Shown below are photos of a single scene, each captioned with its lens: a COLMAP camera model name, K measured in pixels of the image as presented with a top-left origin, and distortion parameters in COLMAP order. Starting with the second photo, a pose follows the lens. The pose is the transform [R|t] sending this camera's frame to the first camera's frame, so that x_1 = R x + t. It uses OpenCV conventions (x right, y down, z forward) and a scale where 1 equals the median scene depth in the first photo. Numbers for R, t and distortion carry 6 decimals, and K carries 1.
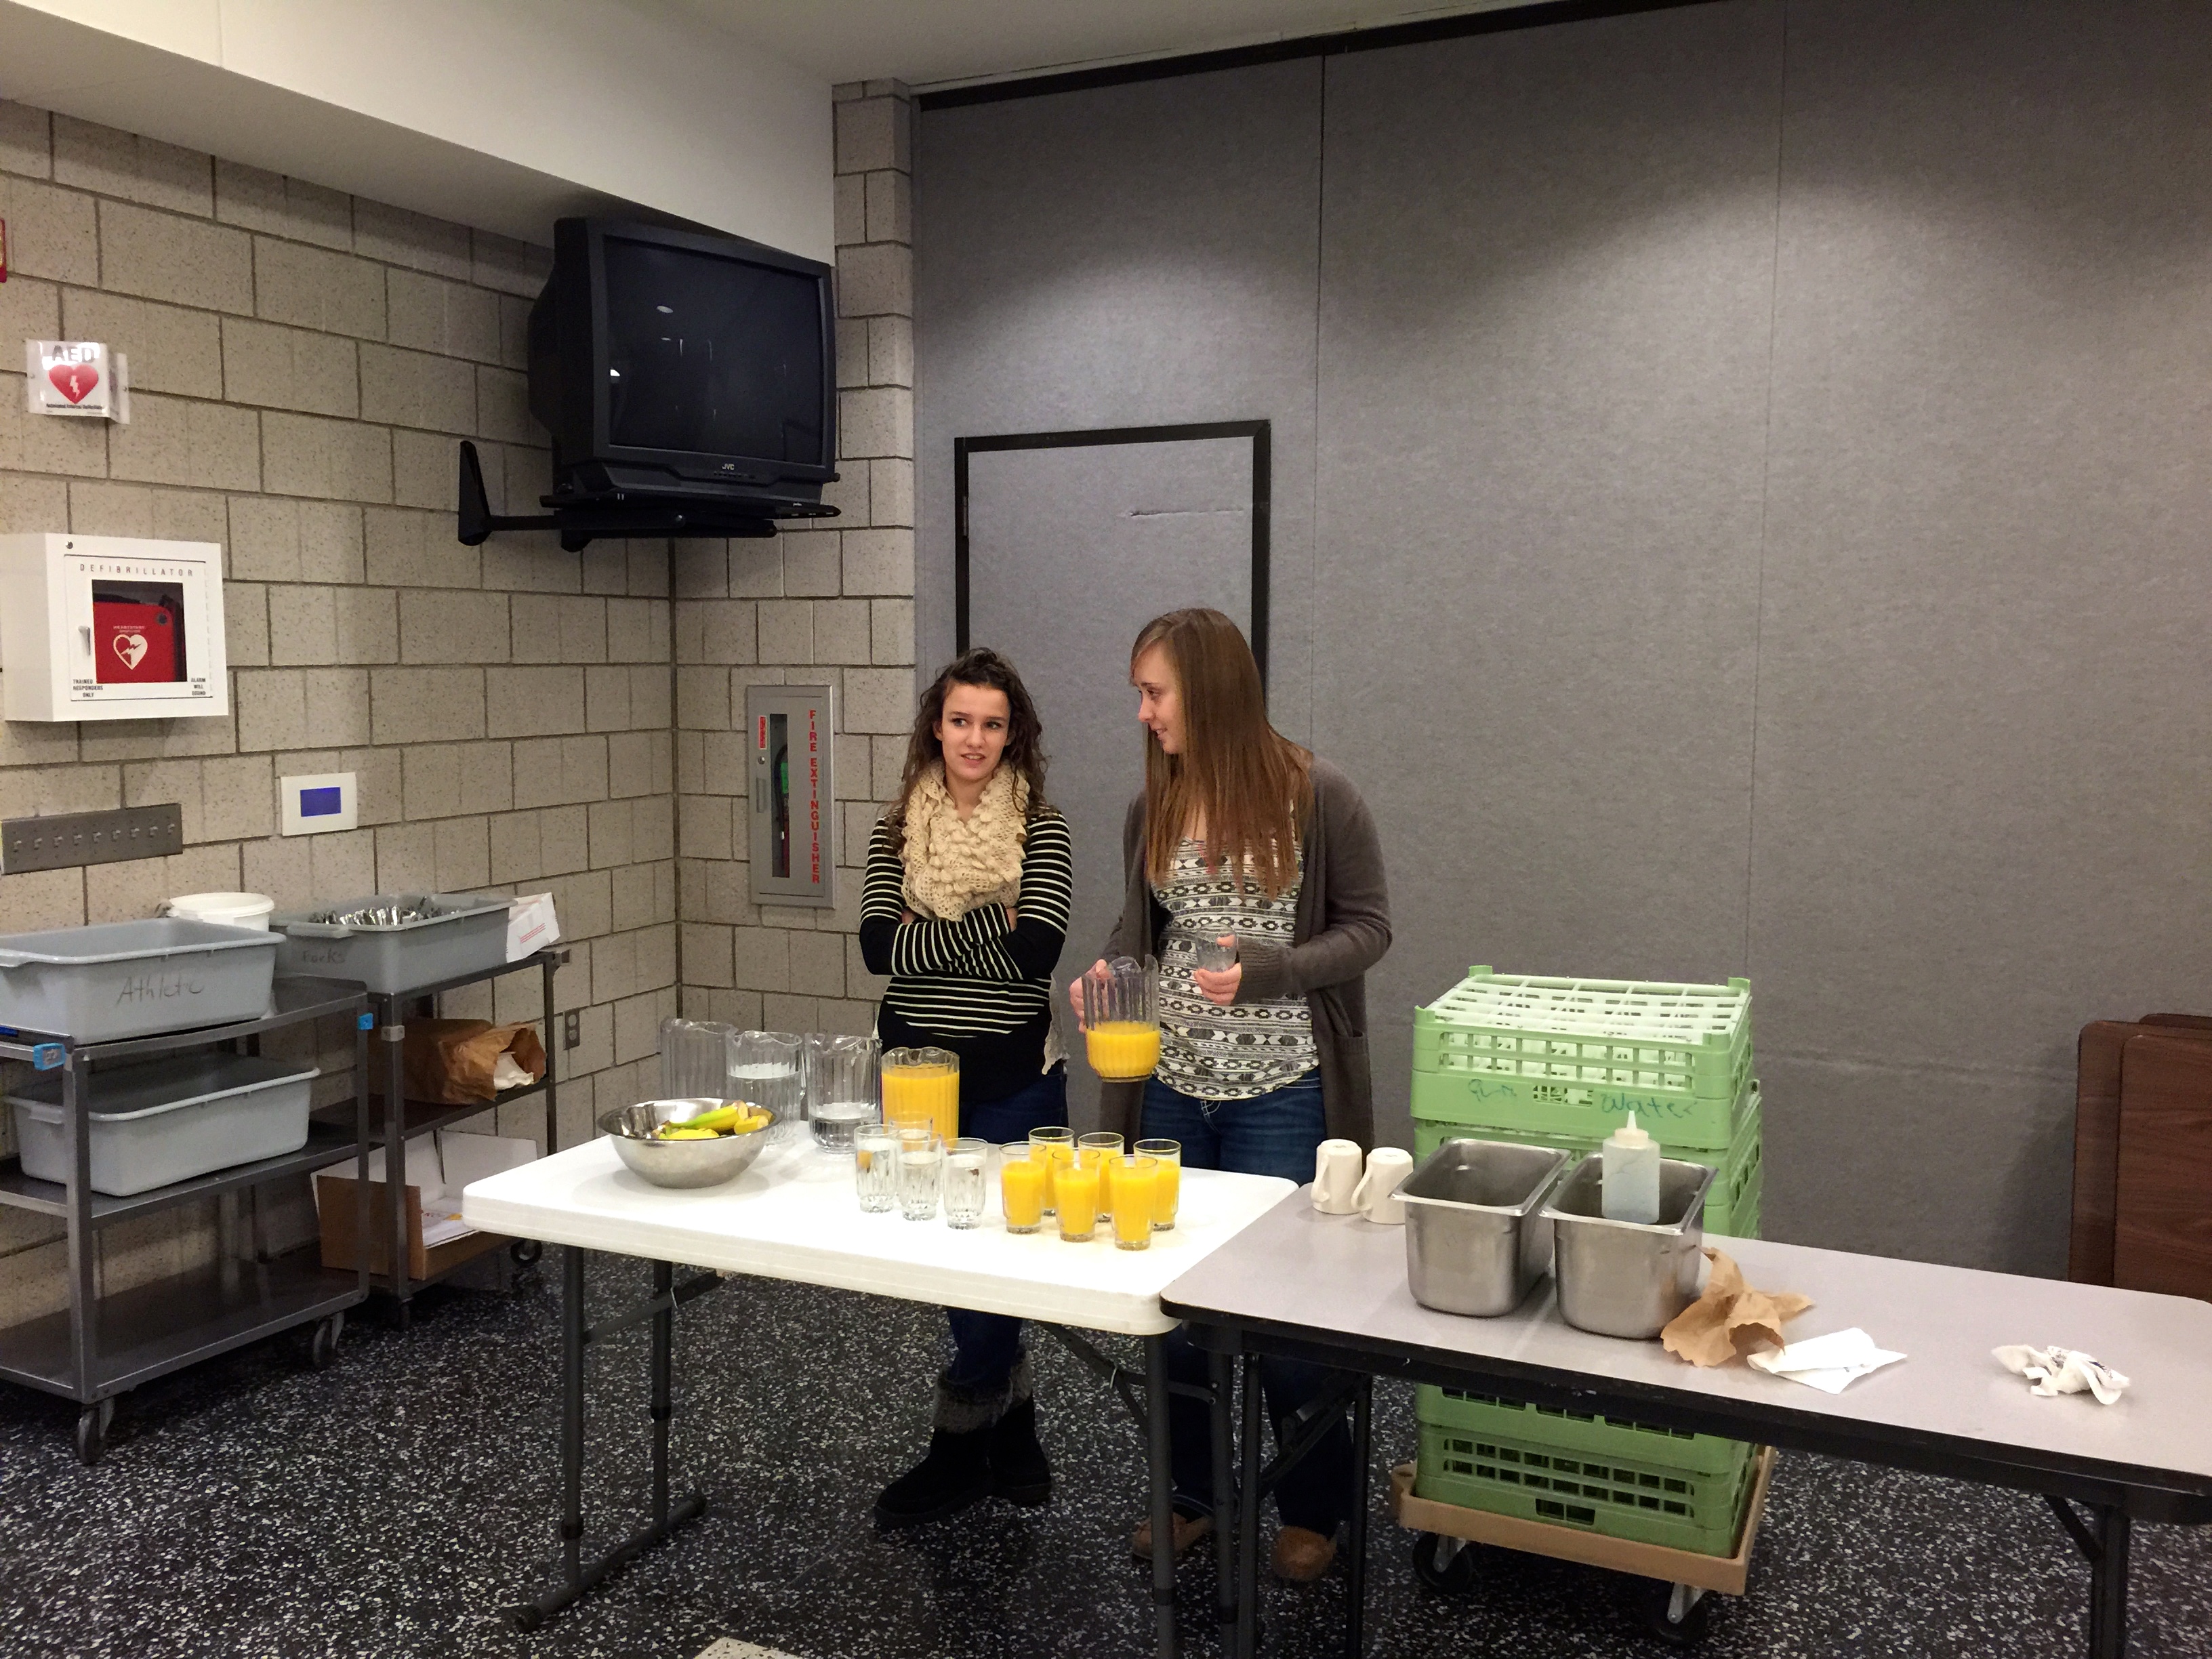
lens RADIAL K [[1885.4, 0, 1085.5], [0, 1885.4, 829.0], [0, 0, 1]] dist [0.085124, -0.119851]
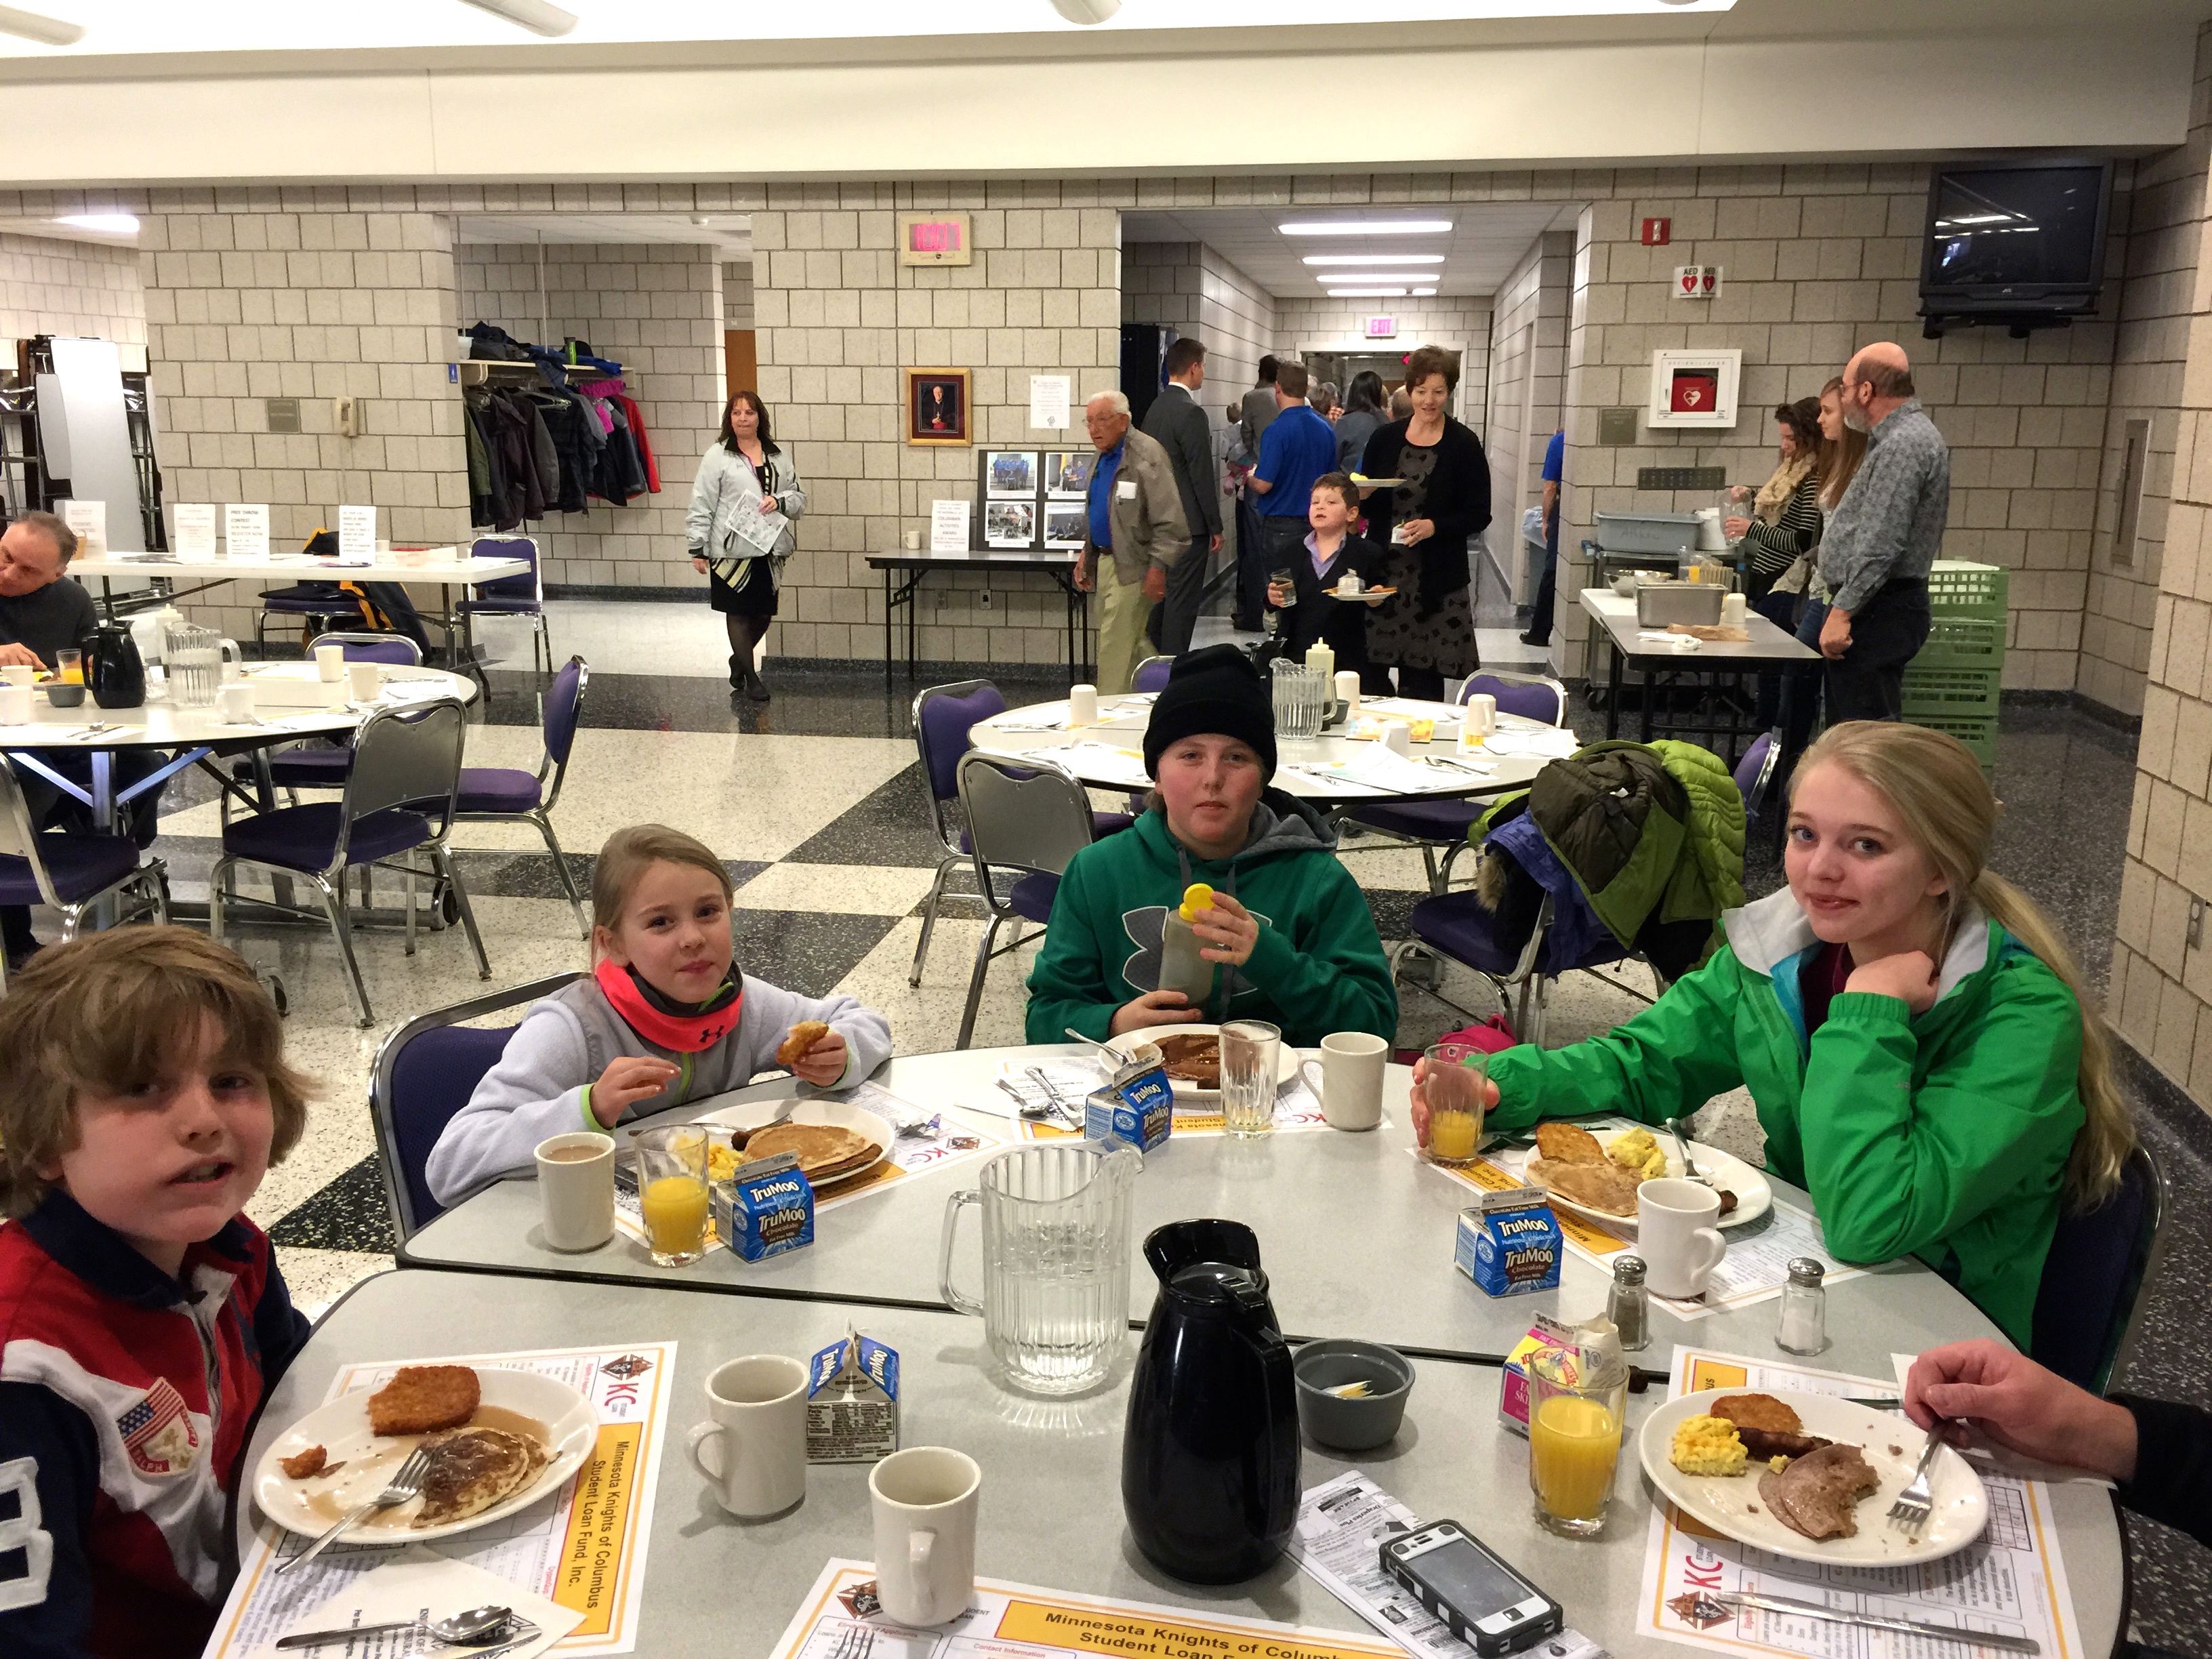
lens RADIAL K [[1885.4, 0, 1085.5], [0, 1885.4, 829.0], [0, 0, 1]] dist [0.085124, -0.119851]
pose [[0.261975, 0.213376, -0.941191, 1.616797], [-0.096971, 0.976136, 0.194307, 0.042143], [0.960191, 0.040364, 0.276414, -0.349828]]
